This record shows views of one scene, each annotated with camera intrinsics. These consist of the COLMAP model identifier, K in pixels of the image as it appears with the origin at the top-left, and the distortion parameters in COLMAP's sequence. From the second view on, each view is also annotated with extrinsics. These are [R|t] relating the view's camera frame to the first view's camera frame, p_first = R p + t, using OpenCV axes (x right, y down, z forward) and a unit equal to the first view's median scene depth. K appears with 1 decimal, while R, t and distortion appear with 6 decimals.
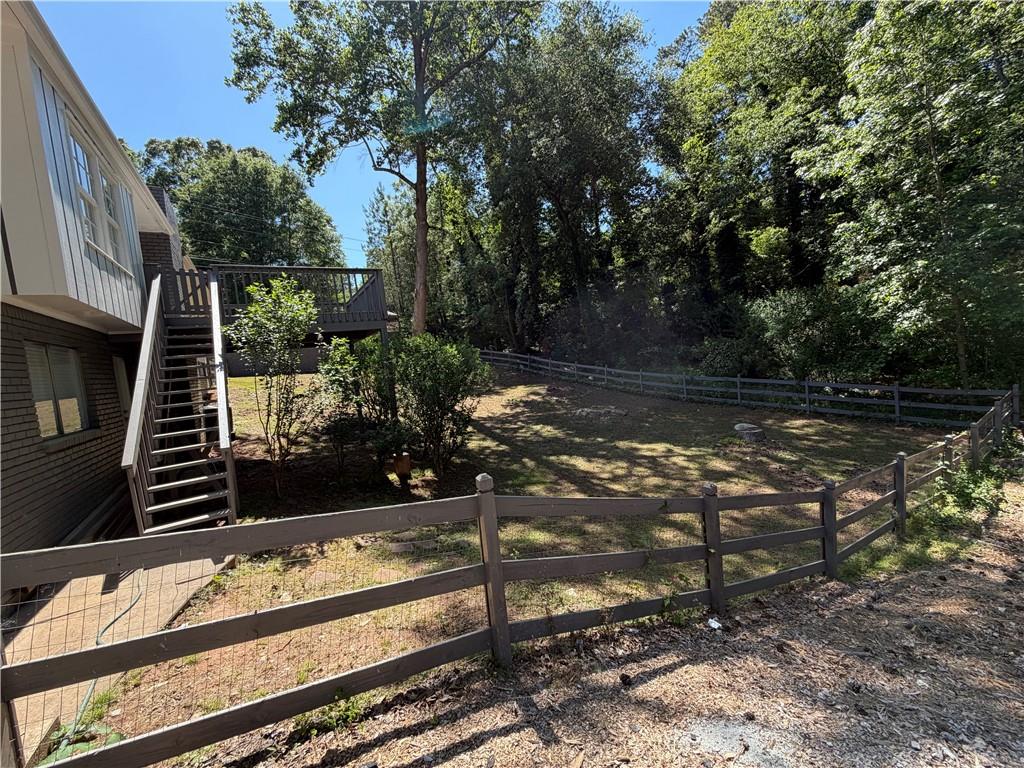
lens RADIAL K [[406.1, 0, 509.3], [0, 406.1, 384.8], [0, 0, 1]] dist [-0.001098, 0.000393]
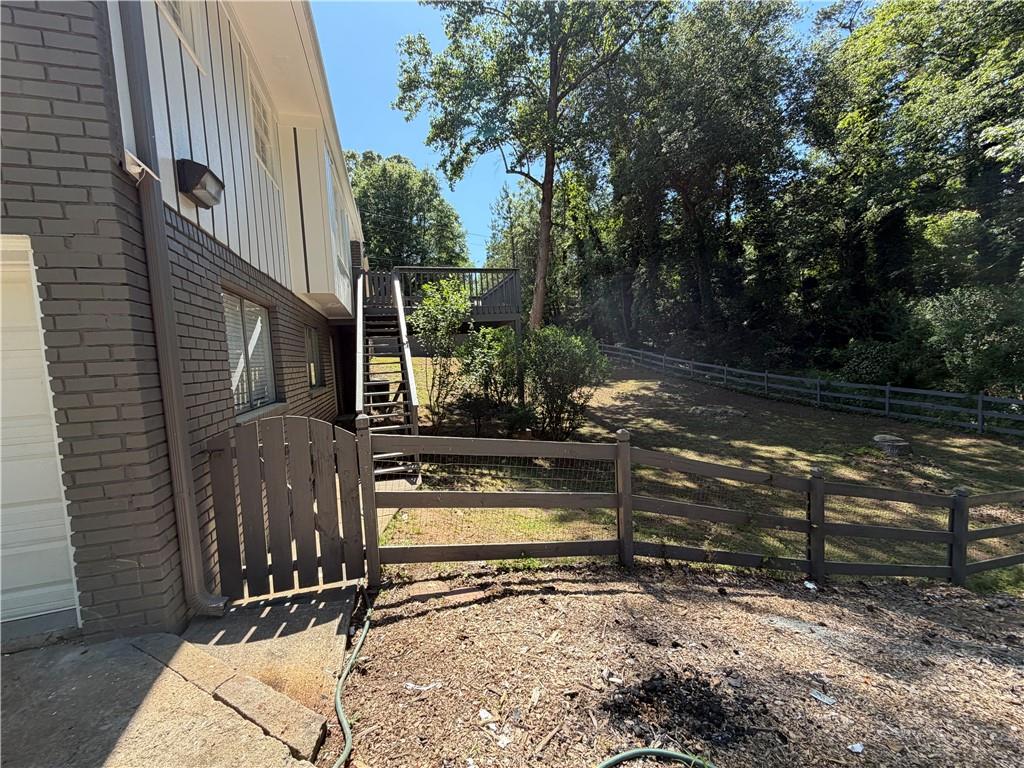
lens RADIAL K [[406.1, 0, 511.6], [0, 406.1, 384.0], [0, 0, 1]] dist [-0.001098, 0.000393]
pose [[0.966618, 0.068033, -0.247024, -0.013555], [-0.063804, 0.997647, 0.025093, 0.007188], [0.248150, -0.008495, 0.968684, -0.061944]]
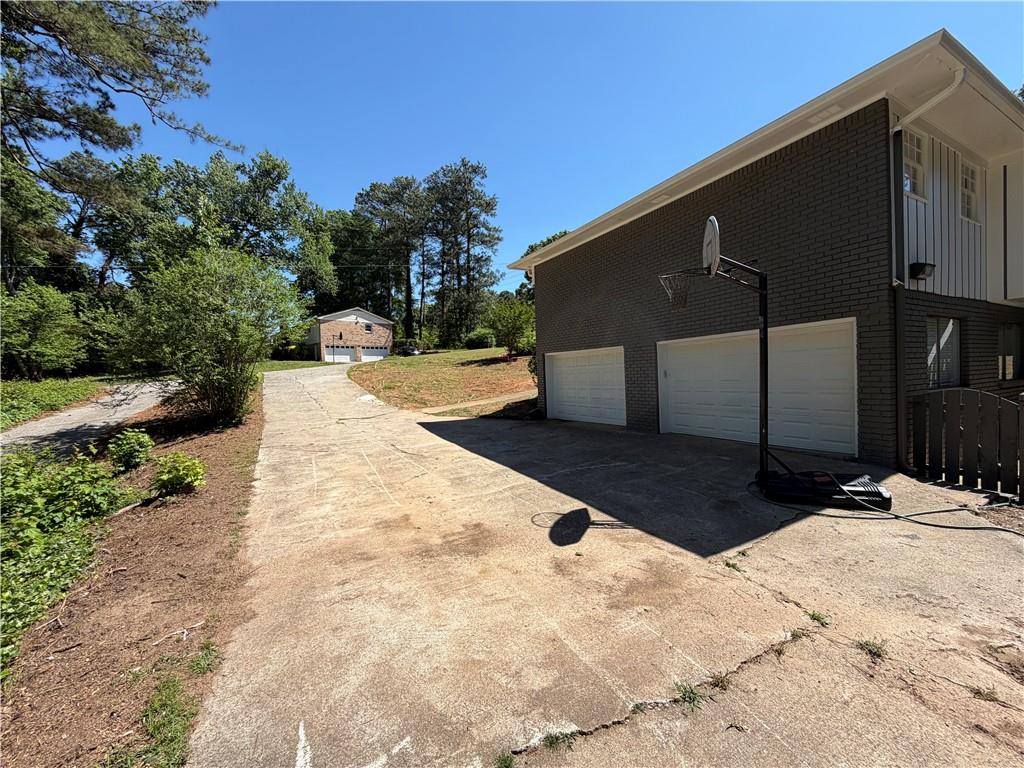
lens RADIAL K [[406.1, 0, 511.7], [0, 406.1, 382.3], [0, 0, 1]] dist [-0.001098, 0.000393]
pose [[-0.057141, 0.125030, -0.990506, 0.236497], [-0.031901, 0.991392, 0.126983, -0.005304], [0.997856, 0.038854, -0.052661, -0.303630]]
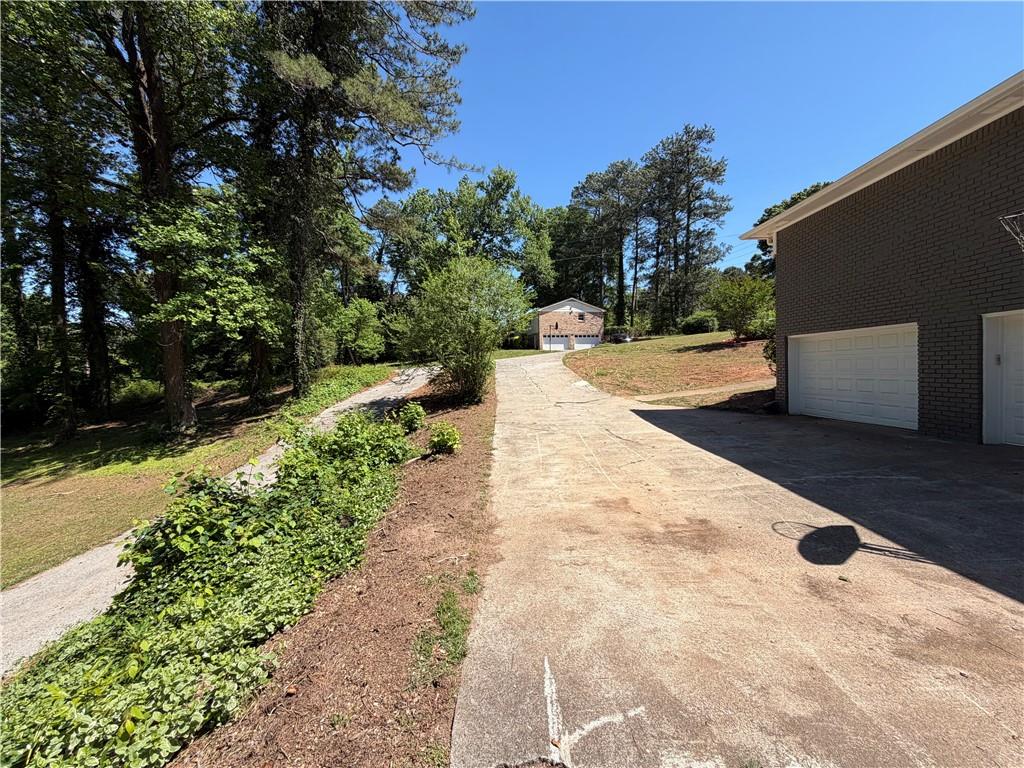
lens RADIAL K [[406.1, 0, 511.7], [0, 406.1, 383.5], [0, 0, 1]] dist [-0.001098, 0.000393]
pose [[-0.525466, 0.148327, -0.837786, 0.289067], [0.020563, 0.986613, 0.161779, 0.009393], [0.850566, 0.067782, -0.521481, -0.376759]]
